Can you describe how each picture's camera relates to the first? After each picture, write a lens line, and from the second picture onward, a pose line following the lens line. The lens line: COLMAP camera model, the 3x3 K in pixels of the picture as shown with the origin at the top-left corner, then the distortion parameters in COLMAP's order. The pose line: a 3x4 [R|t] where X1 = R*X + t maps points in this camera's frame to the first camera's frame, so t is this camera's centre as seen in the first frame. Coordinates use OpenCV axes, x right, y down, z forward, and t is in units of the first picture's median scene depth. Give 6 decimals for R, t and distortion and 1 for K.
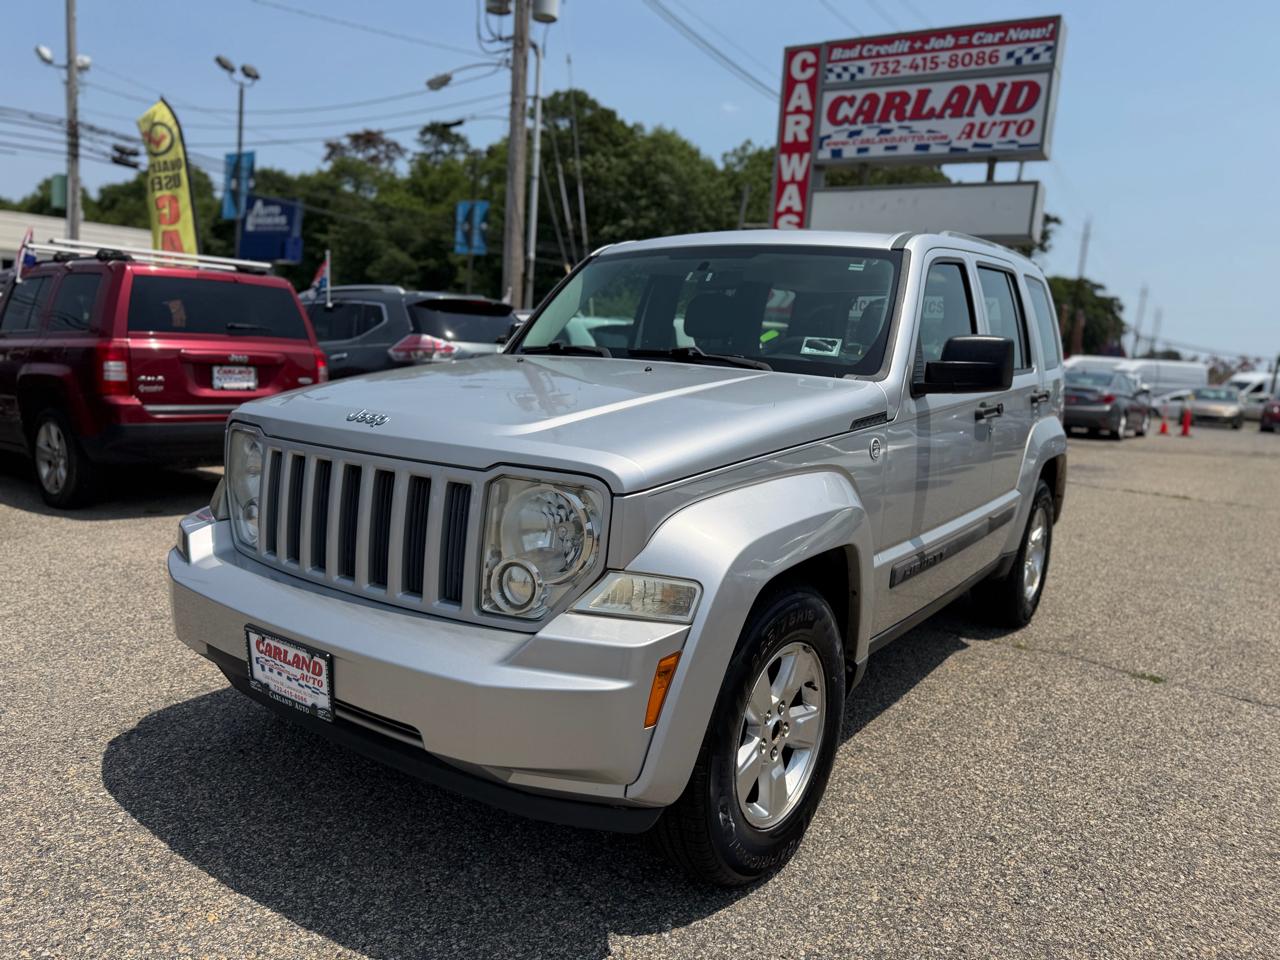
lens RADIAL K [[962.3, 0, 640.0], [0, 962.3, 480.0], [0, 0, 1]] dist [0.006207, -0.029118]
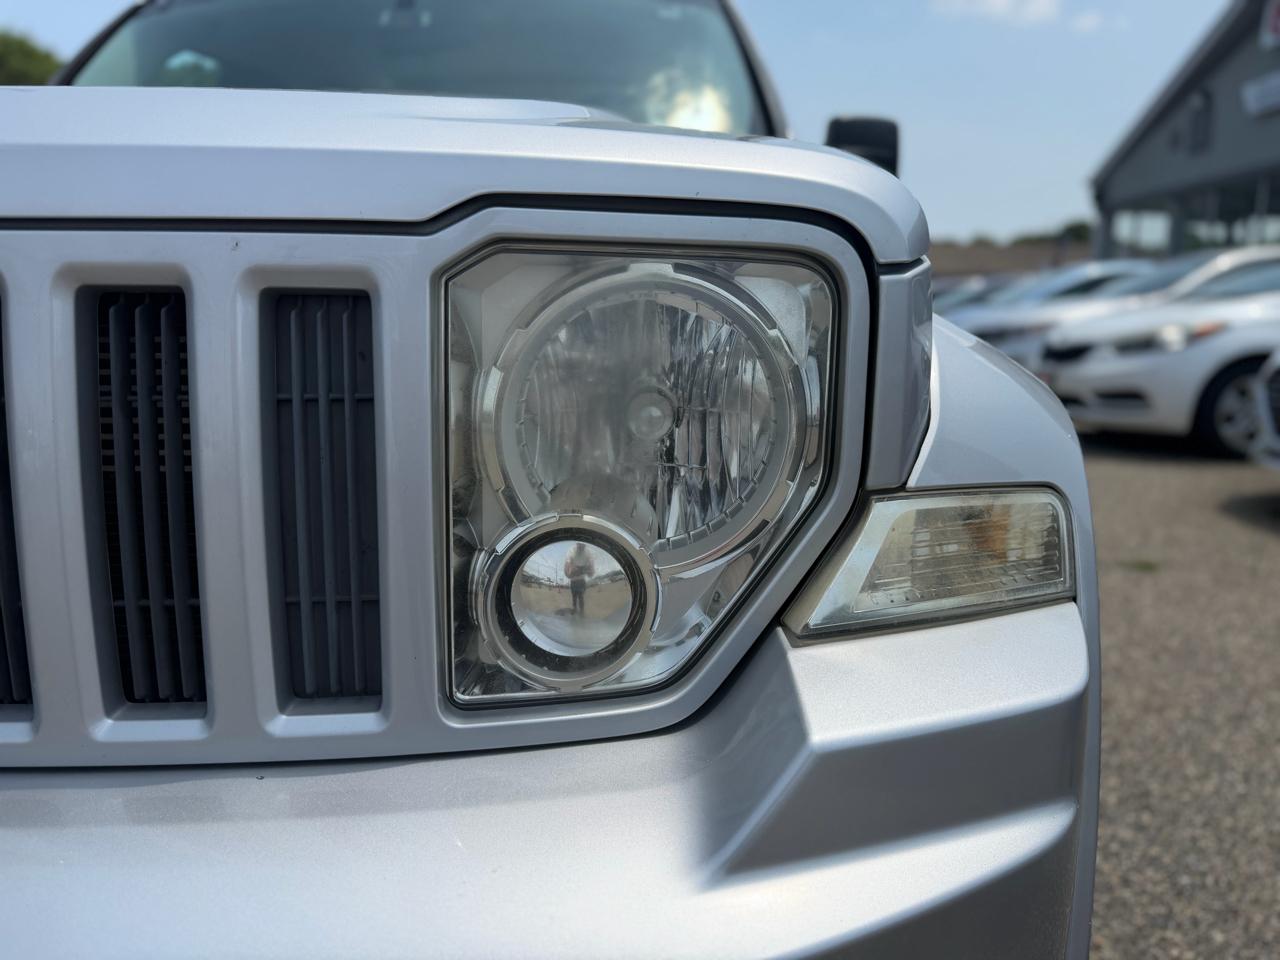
lens RADIAL K [[952.4, 0, 640.0], [0, 952.4, 480.0], [0, 0, 1]] dist [0.038172, -0.056516]
pose [[0.822067, -0.150347, 0.549183, -0.054608], [0.117128, 0.988534, 0.095298, 0.008827], [-0.557214, -0.014016, 0.830251, 0.142596]]
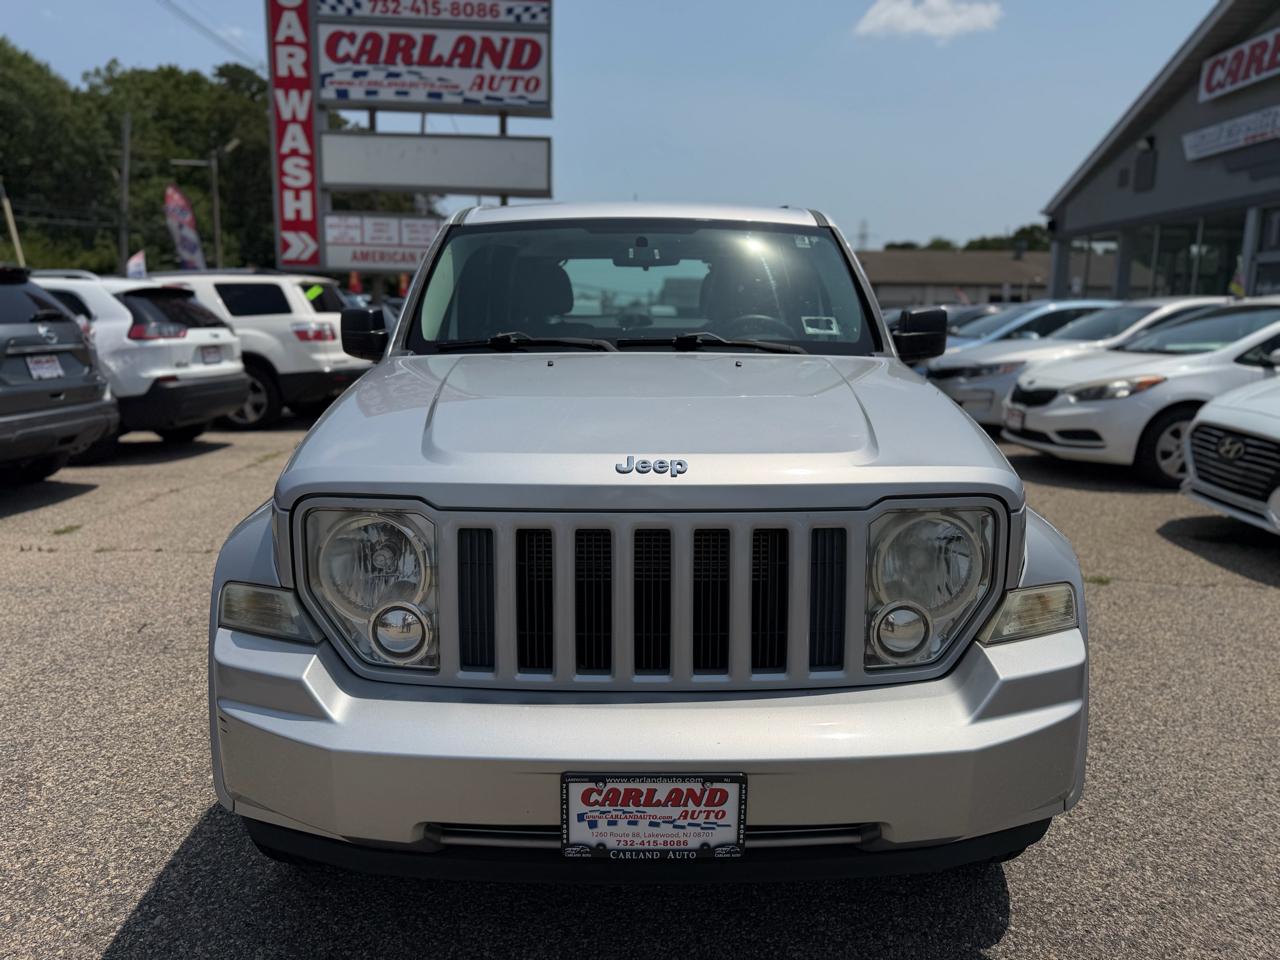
lens RADIAL K [[938.6, 0, 644.4], [0, 938.6, 467.4], [0, 0, 1]] dist [0.035677, -0.048652]
pose [[0.800353, -0.148432, 0.580864, -0.158692], [0.117881, 0.988915, 0.090280, -0.028808], [-0.587826, -0.003783, 0.808978, 0.085426]]
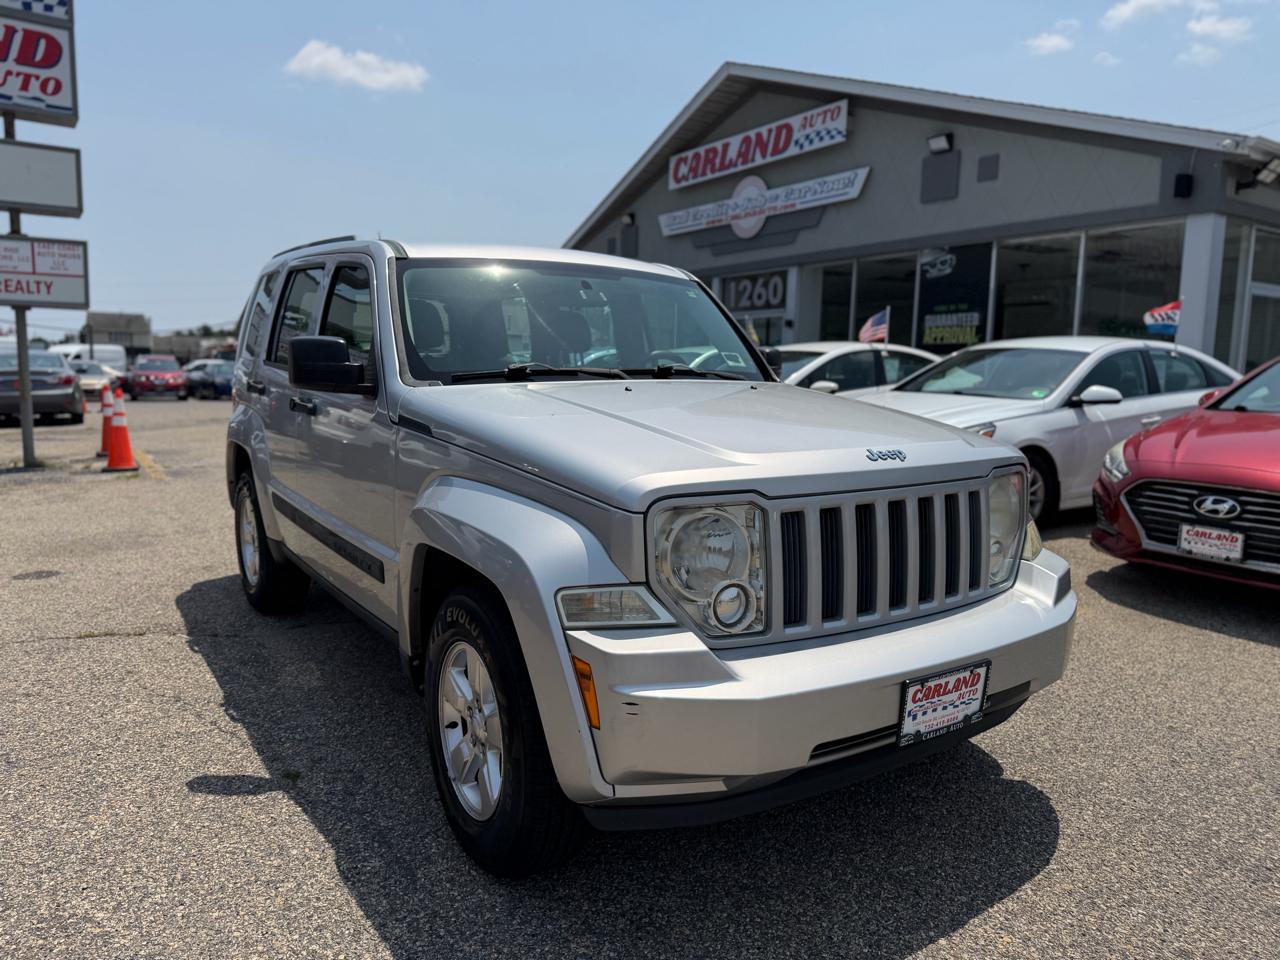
lens RADIAL K [[943.6, 0, 665.5], [0, 943.6, 482.8], [0, 0, 1]] dist [-0.006029, -0.009949]
pose [[0.314834, -0.169110, 0.933960, -0.286614], [0.130536, 0.982364, 0.133871, -0.043621], [-0.940128, 0.079768, 0.331356, 0.193968]]
